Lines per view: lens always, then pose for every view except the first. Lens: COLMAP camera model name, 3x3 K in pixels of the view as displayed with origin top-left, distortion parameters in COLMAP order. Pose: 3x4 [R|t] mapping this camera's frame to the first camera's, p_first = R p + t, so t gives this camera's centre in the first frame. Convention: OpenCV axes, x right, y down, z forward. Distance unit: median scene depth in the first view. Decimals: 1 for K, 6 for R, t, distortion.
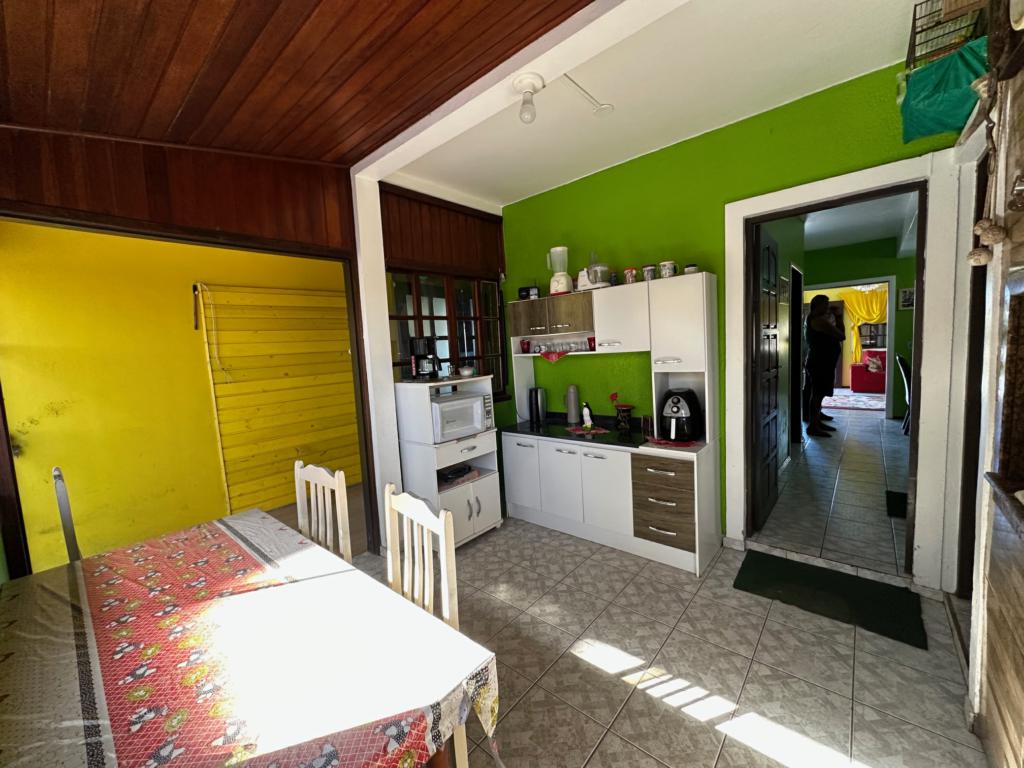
lens RADIAL K [[408.6, 0, 512.6], [0, 408.6, 382.2], [0, 0, 1]] dist [0.000165, 0.000110]
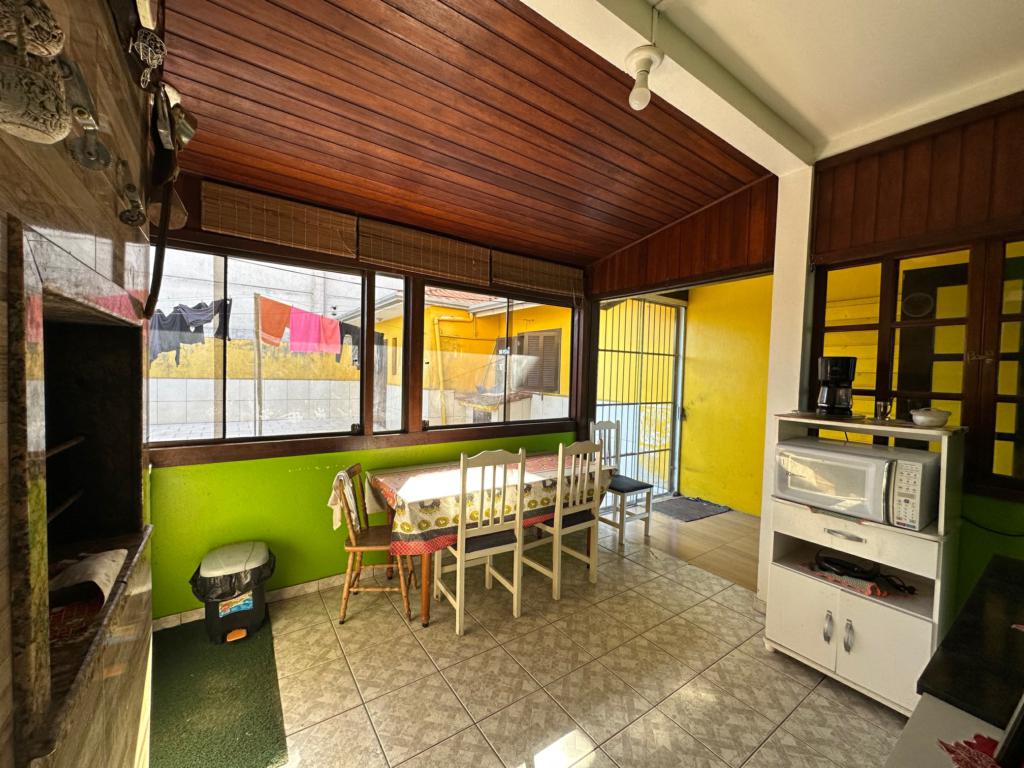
lens RADIAL K [[408.6, 0, 512.8], [0, 408.6, 383.9], [0, 0, 1]] dist [0.000165, 0.000110]
pose [[-0.245809, 0.077559, -0.966210, 0.626643], [-0.097881, 0.989713, 0.104347, -0.084600], [0.964364, 0.120223, -0.235689, 0.657546]]
